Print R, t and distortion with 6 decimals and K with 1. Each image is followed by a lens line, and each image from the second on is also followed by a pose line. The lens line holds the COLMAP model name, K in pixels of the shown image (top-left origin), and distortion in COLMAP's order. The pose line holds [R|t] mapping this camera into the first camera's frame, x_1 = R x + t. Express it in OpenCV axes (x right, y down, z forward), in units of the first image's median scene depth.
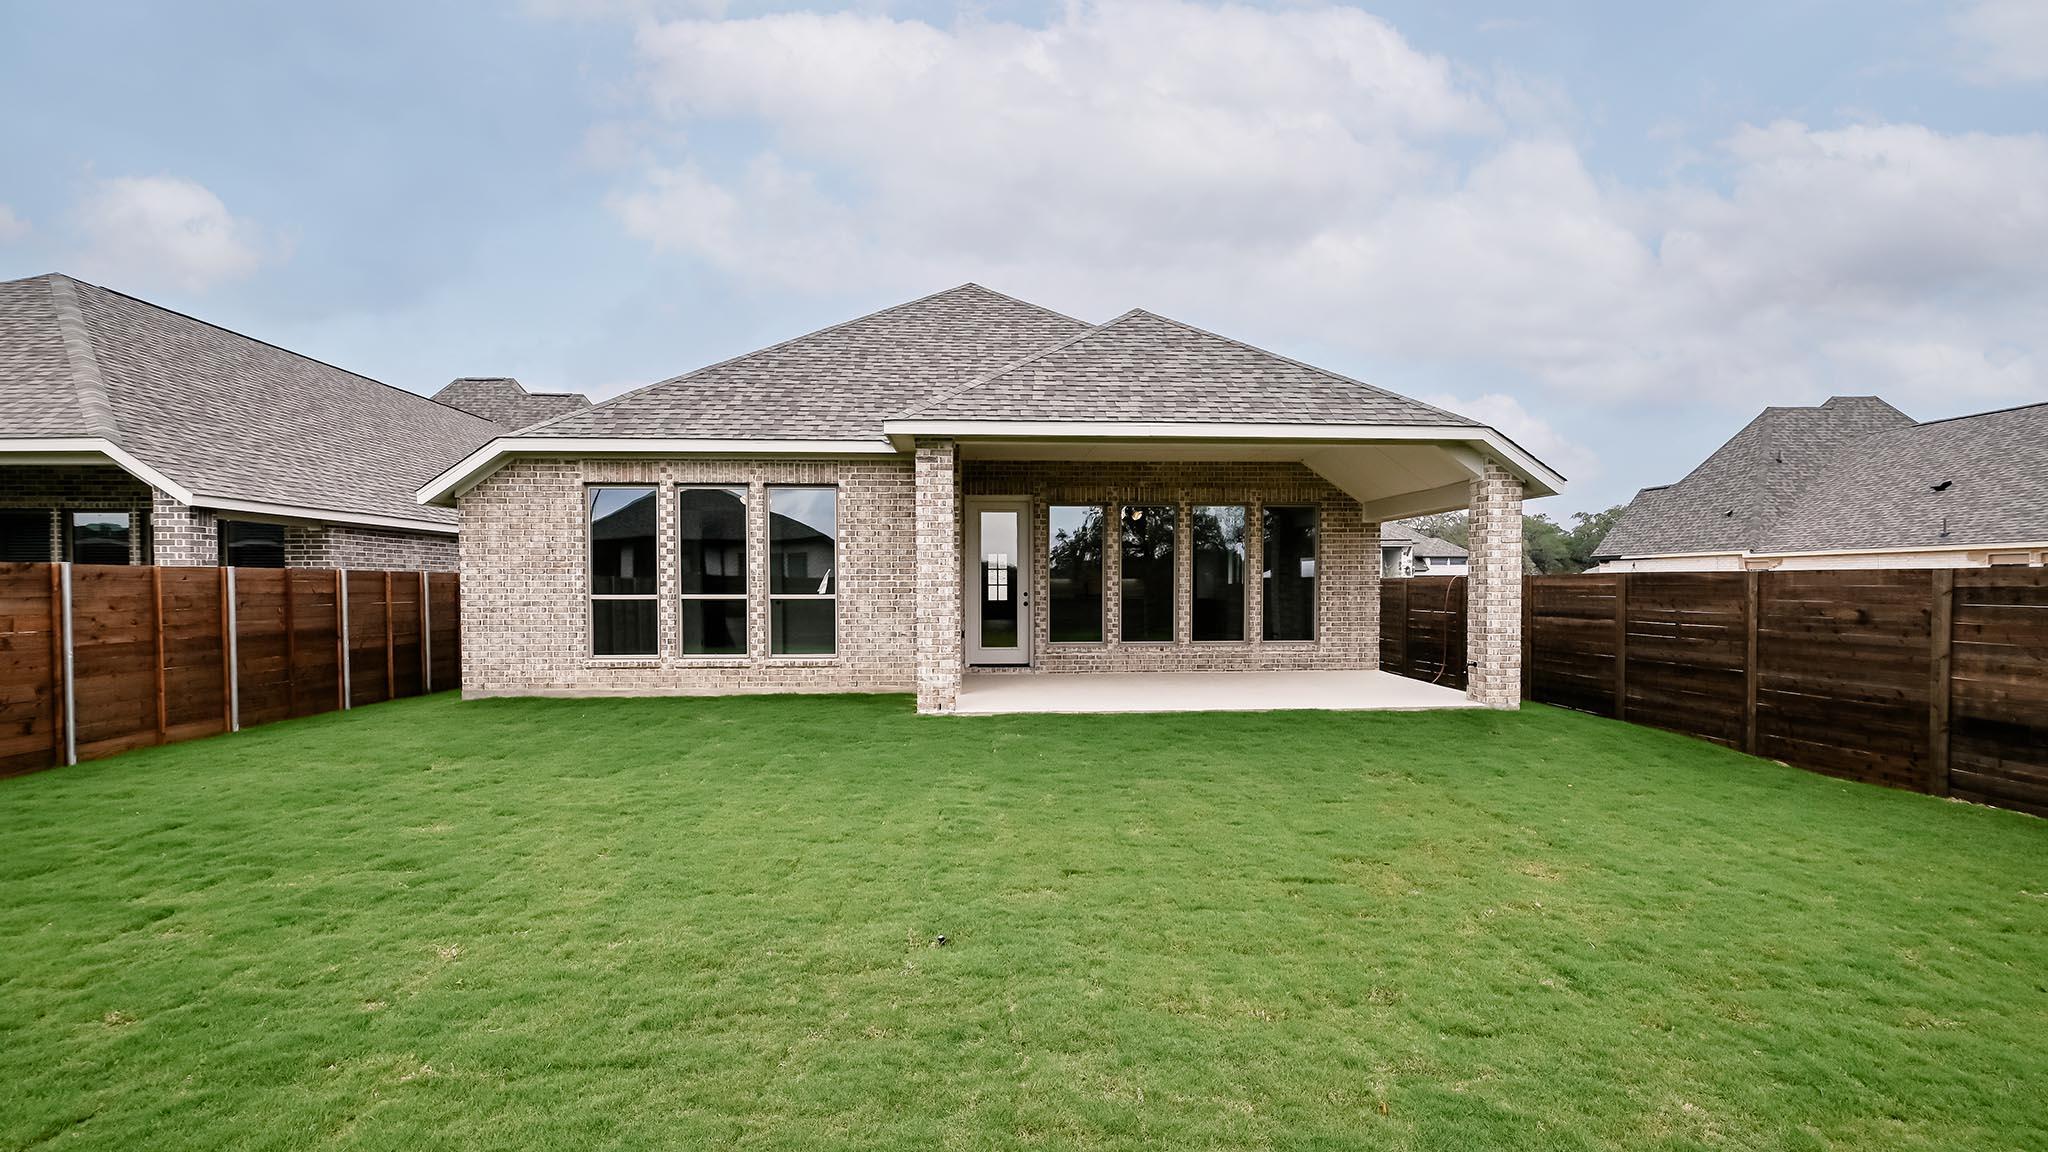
lens RADIAL K [[940.6, 0, 1024.0], [0, 940.6, 576.0], [0, 0, 1]] dist [-0.000217, 0.000038]
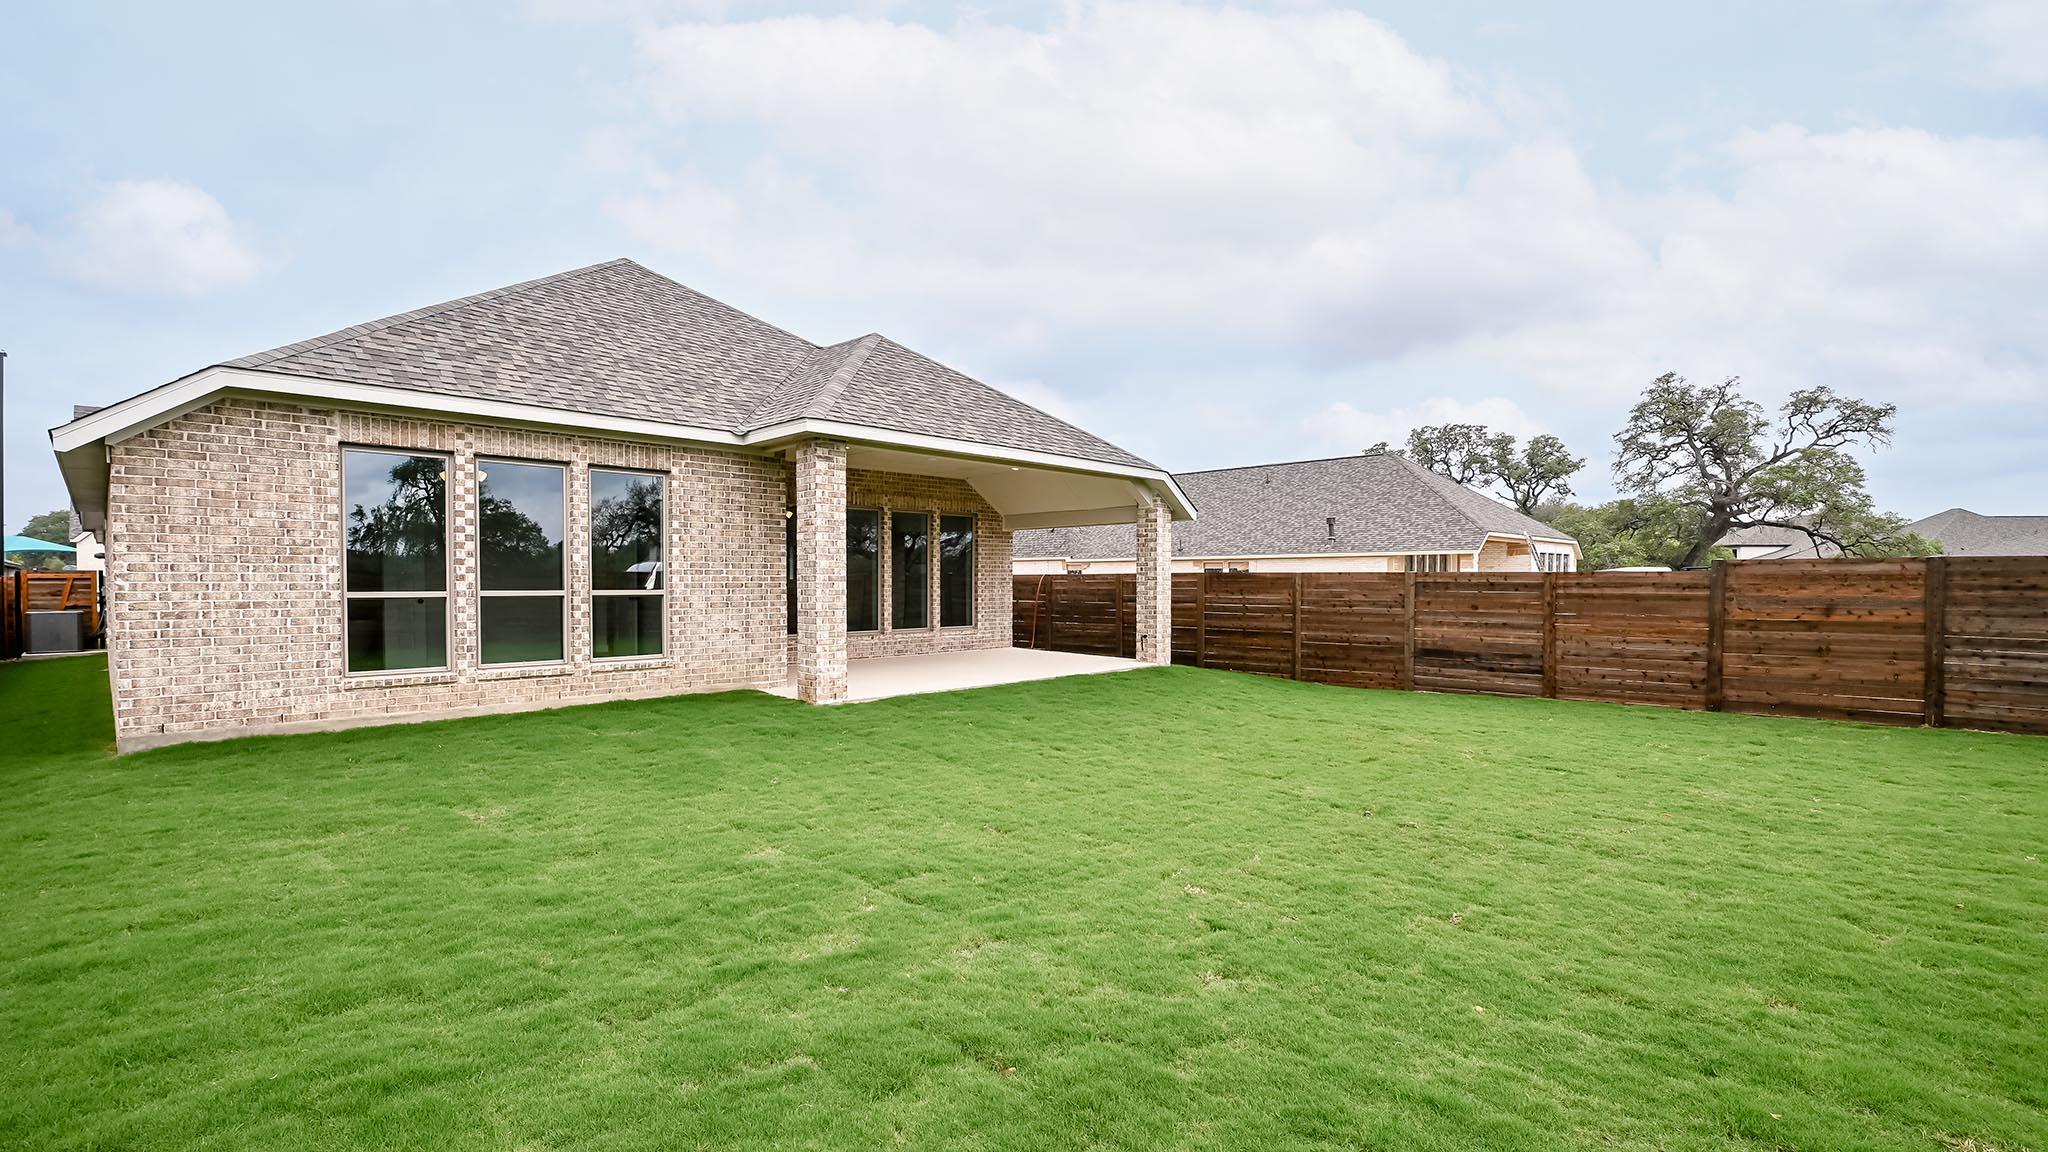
lens RADIAL K [[892.8, 0, 1024.0], [0, 892.8, 576.0], [0, 0, 1]] dist [0.000495, 0.000055]
pose [[0.744412, 0.004909, 0.667702, -0.536572], [-0.007633, 0.999970, 0.001158, 0.002289], [-0.667677, -0.005958, 0.744428, 0.109822]]
